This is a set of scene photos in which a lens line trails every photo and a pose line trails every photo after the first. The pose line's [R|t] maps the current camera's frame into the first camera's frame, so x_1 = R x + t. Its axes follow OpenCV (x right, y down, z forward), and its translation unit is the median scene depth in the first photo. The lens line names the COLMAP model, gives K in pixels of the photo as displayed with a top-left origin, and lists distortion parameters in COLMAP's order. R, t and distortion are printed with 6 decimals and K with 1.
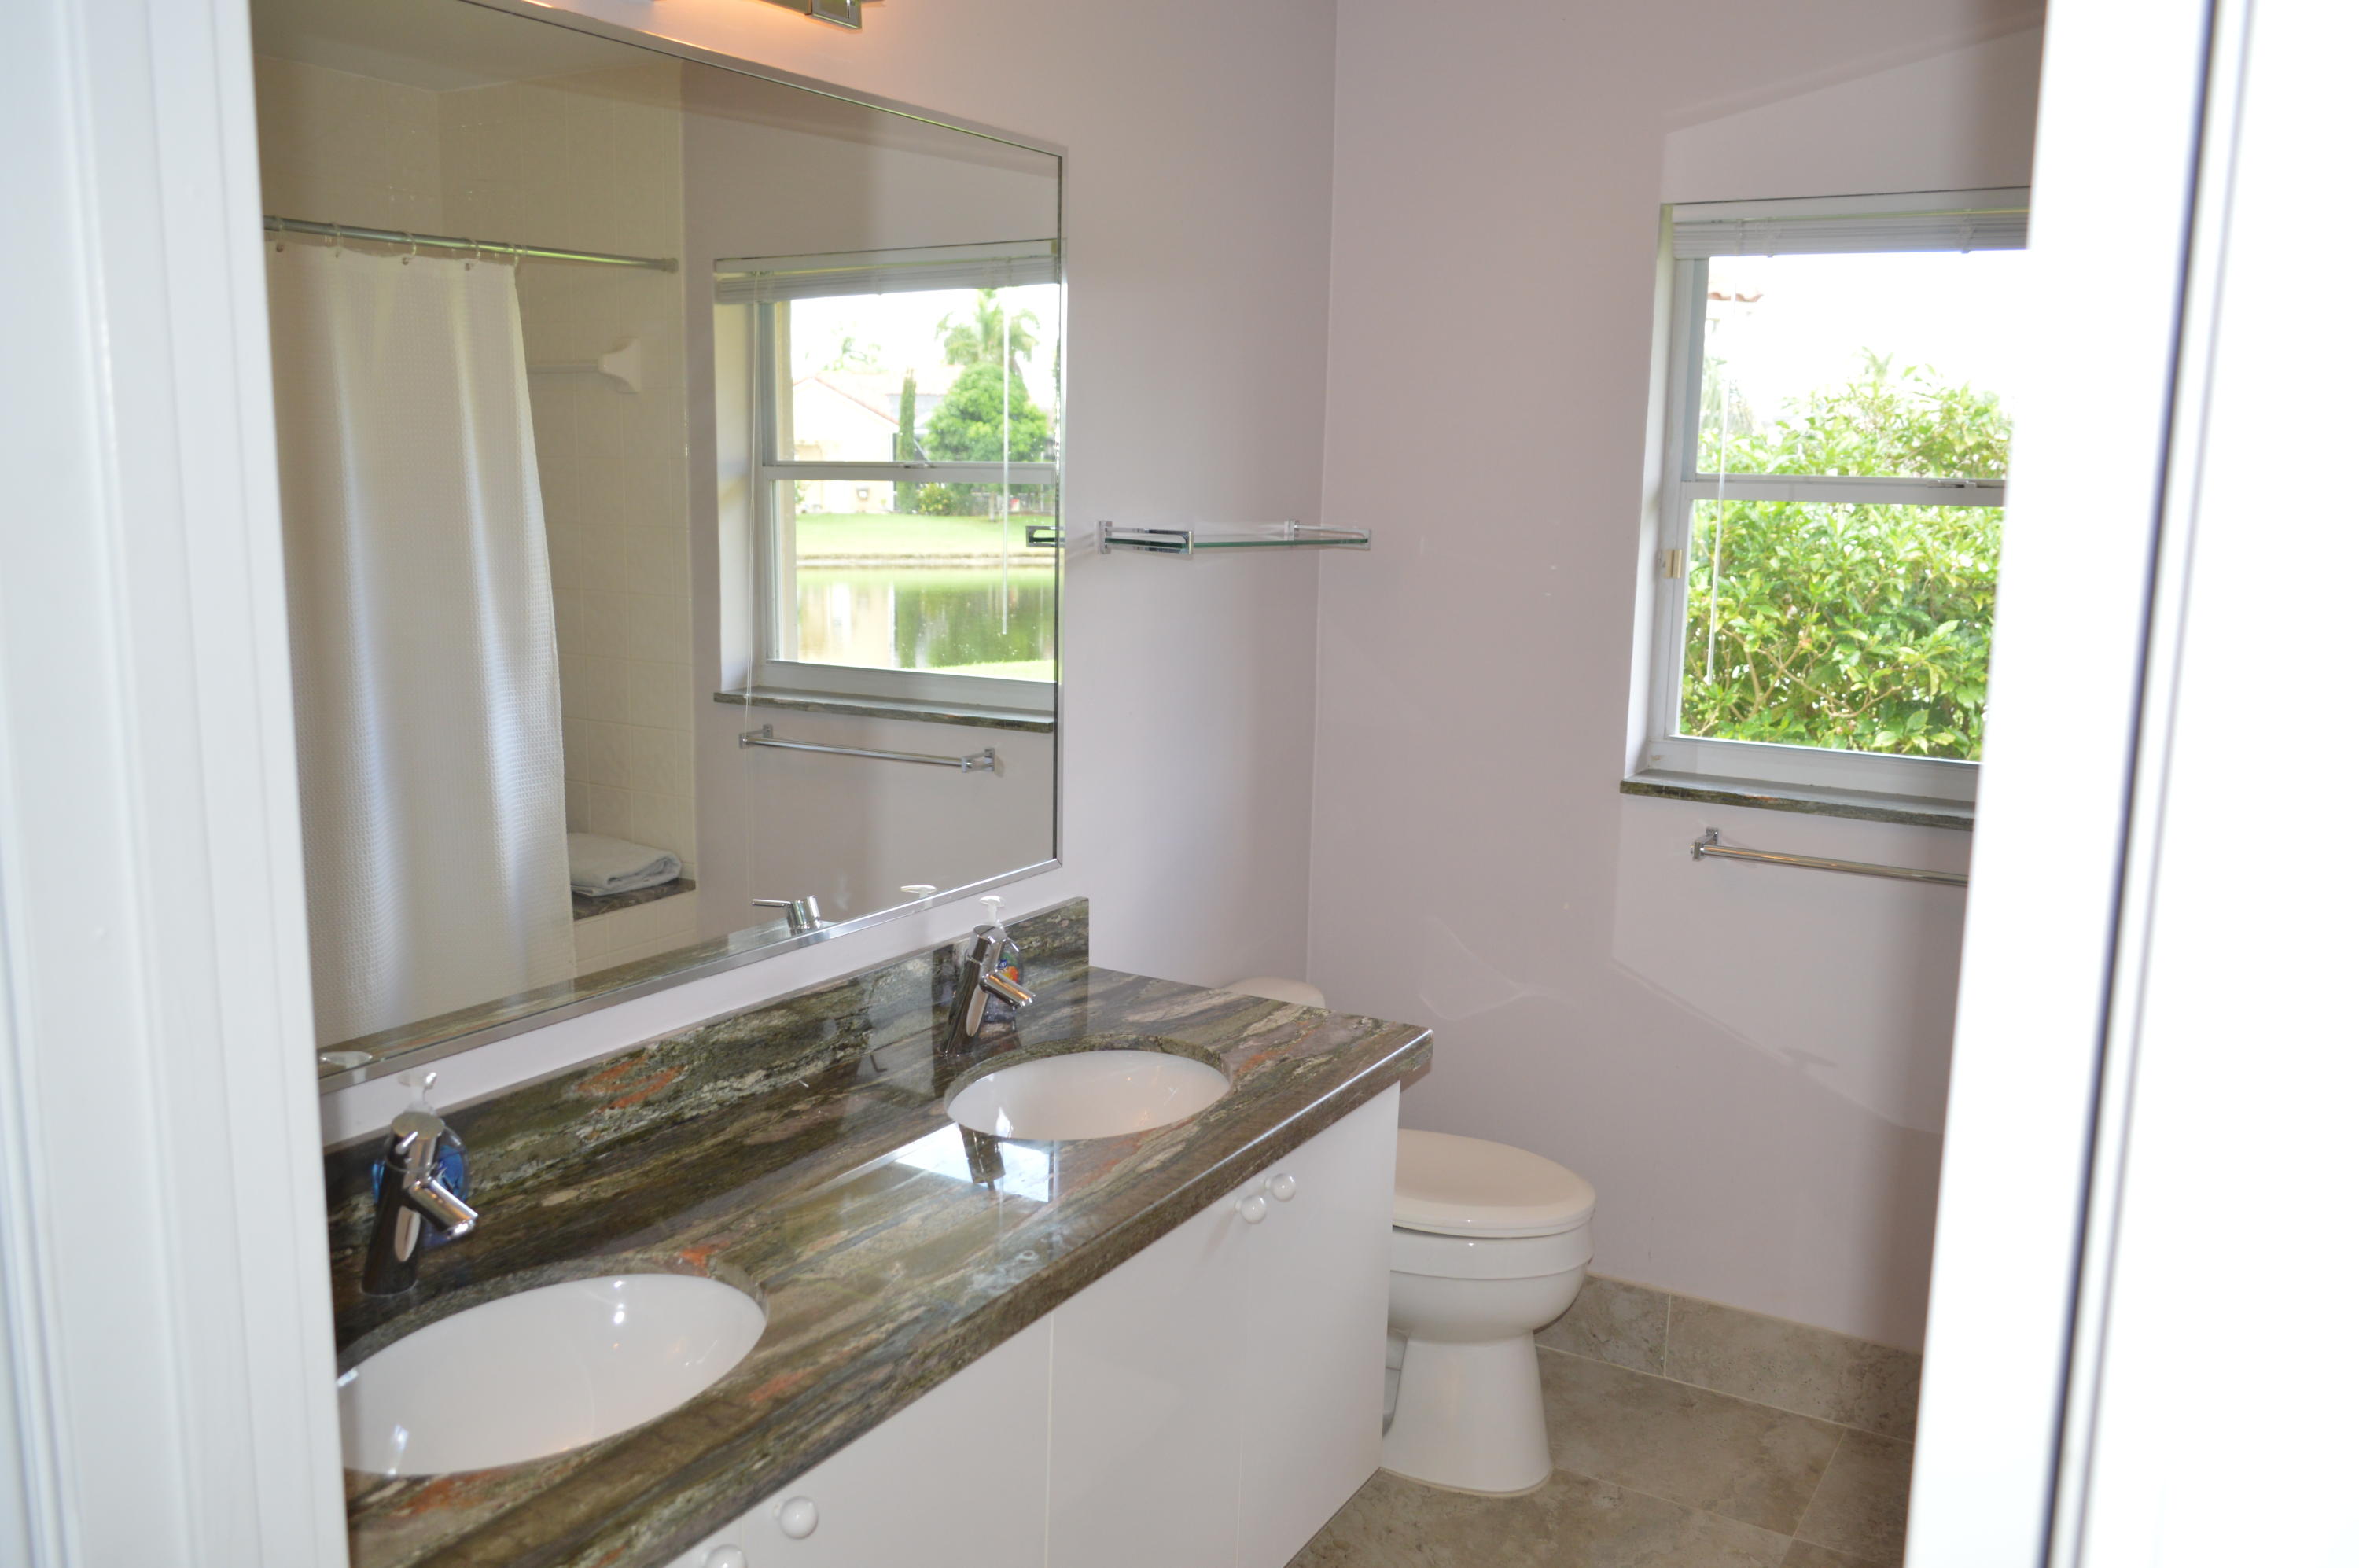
lens RADIAL K [[1863.0, 0, 1176.5], [0, 1863.0, 784.8], [0, 0, 1]] dist [-0.012943, 0.005479]
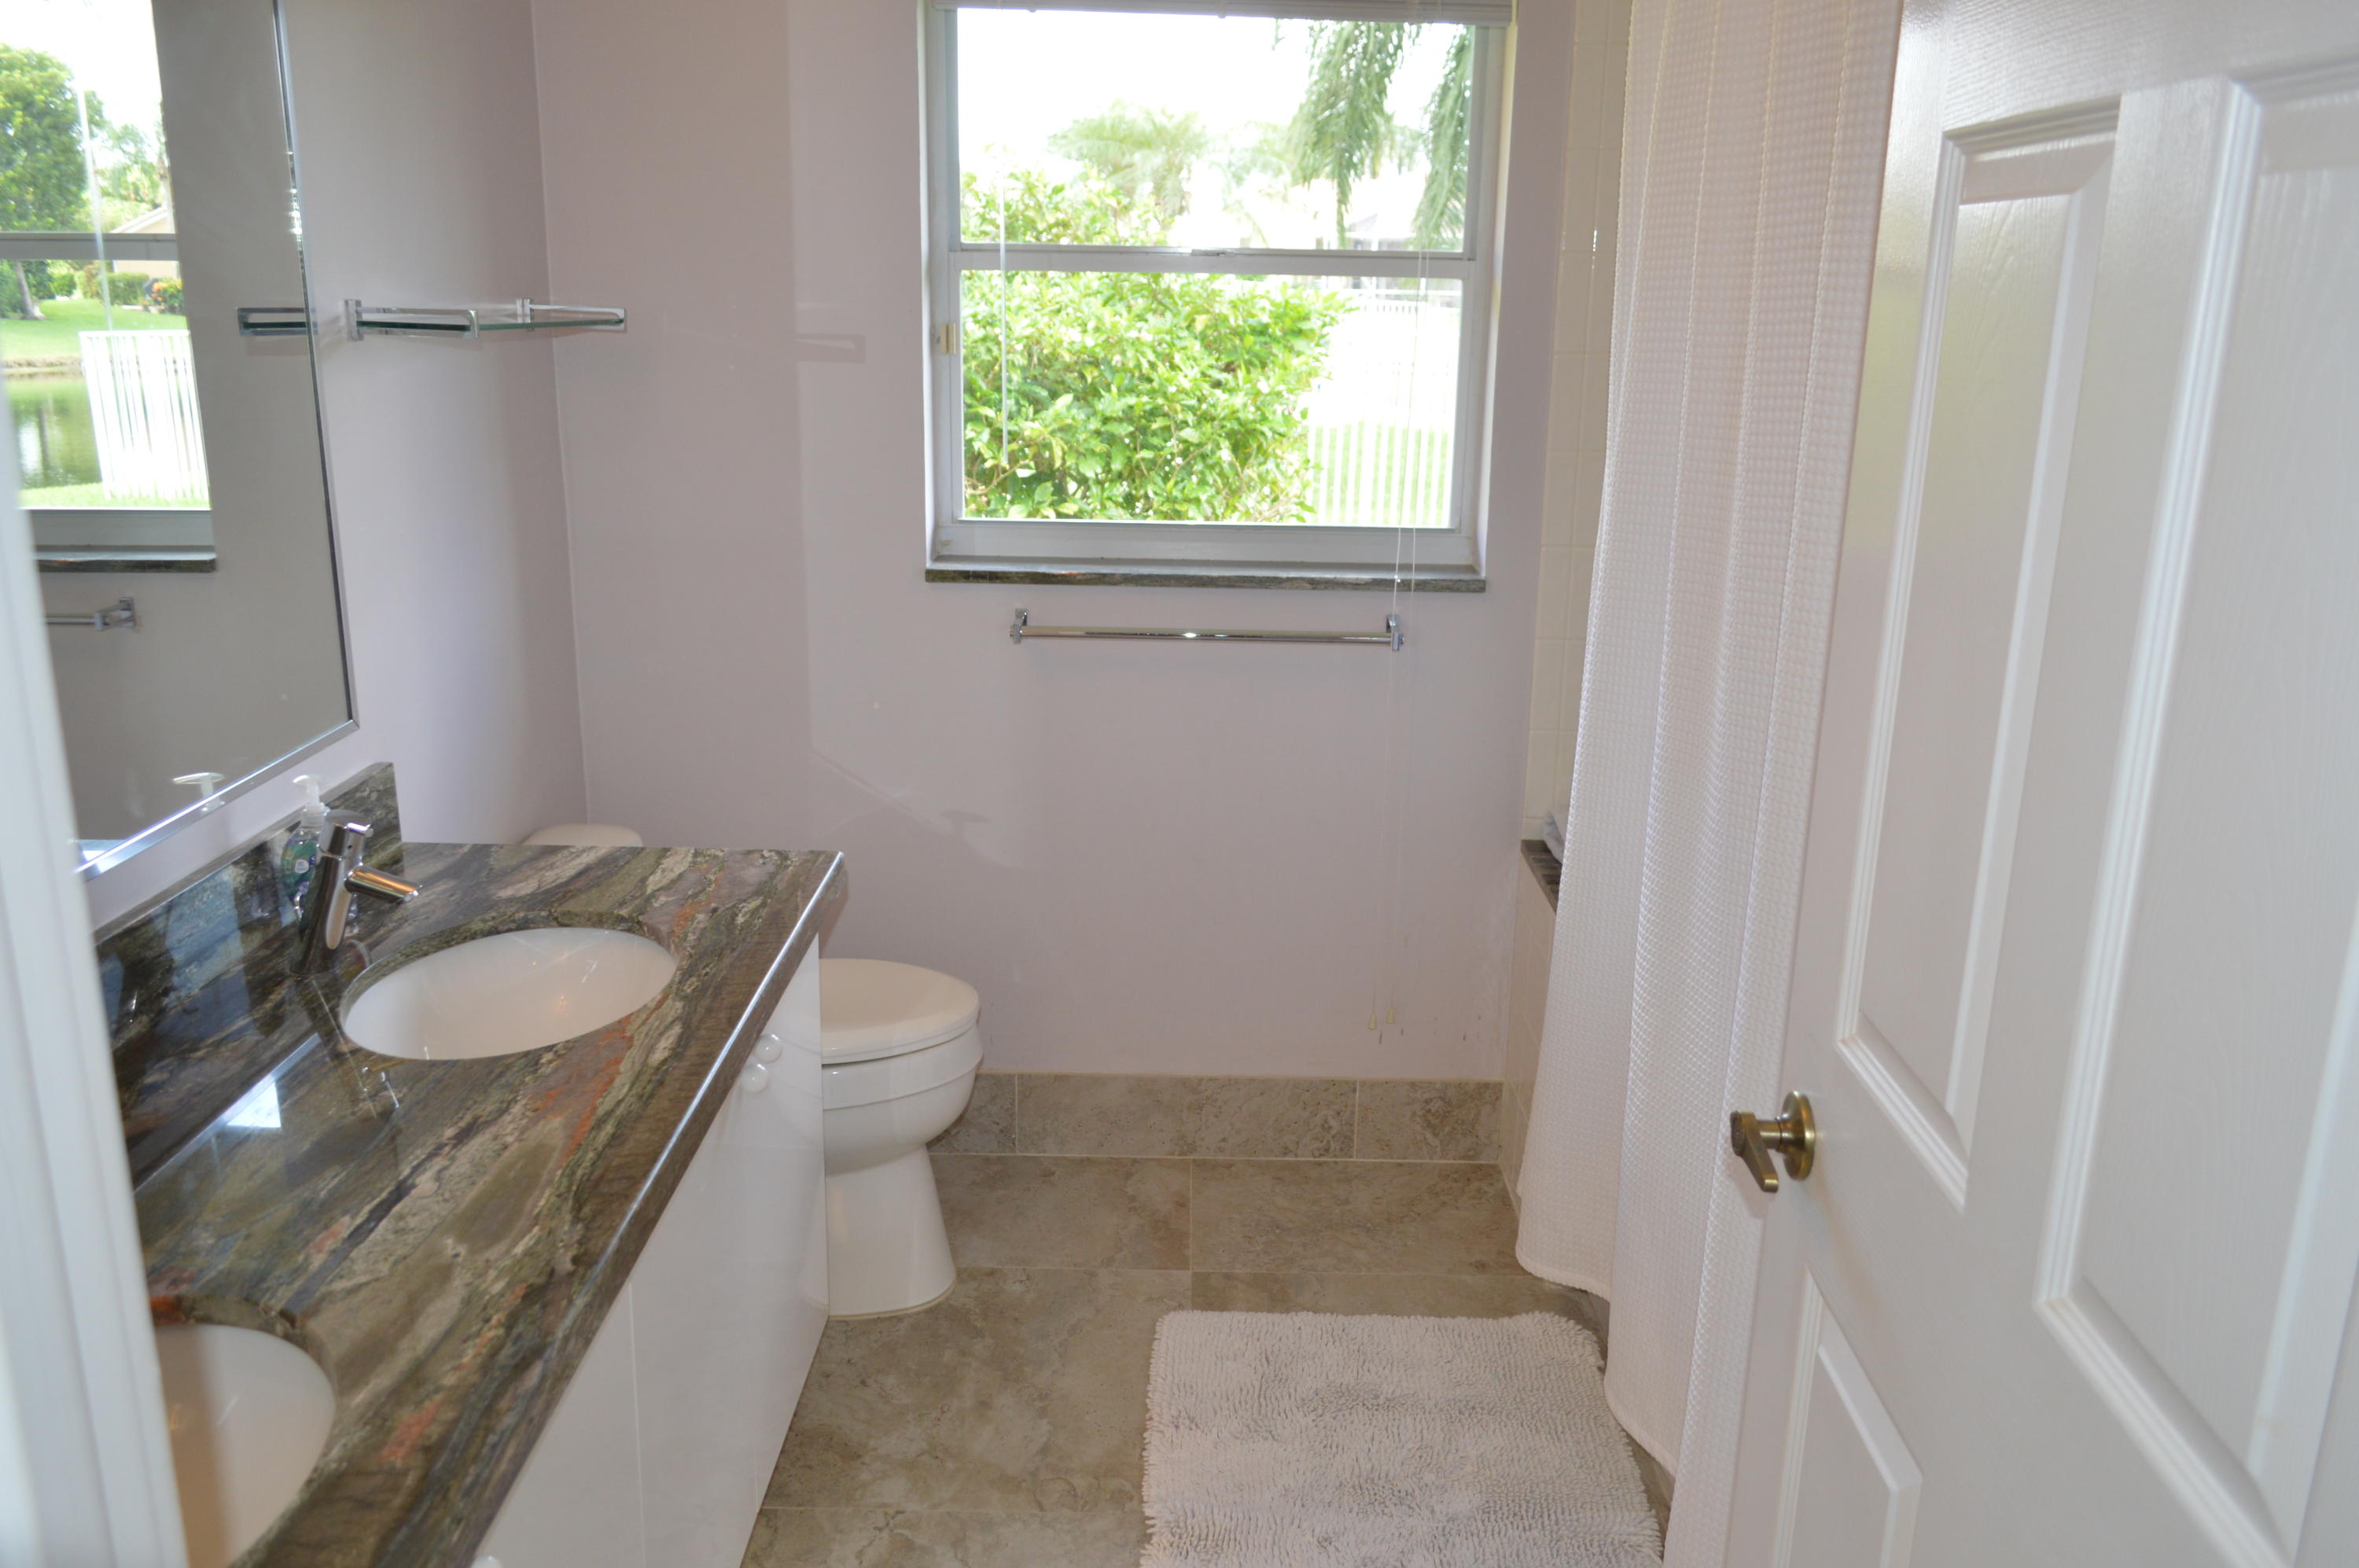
lens RADIAL K [[1863.0, 0, 1179.3], [0, 1863.0, 787.3], [0, 0, 1]] dist [-0.012943, 0.005479]
pose [[0.862435, -0.140319, 0.486329, -0.141719], [0.085624, 0.987404, 0.133050, -0.008298], [-0.498873, -0.073106, 0.863587, 0.099427]]
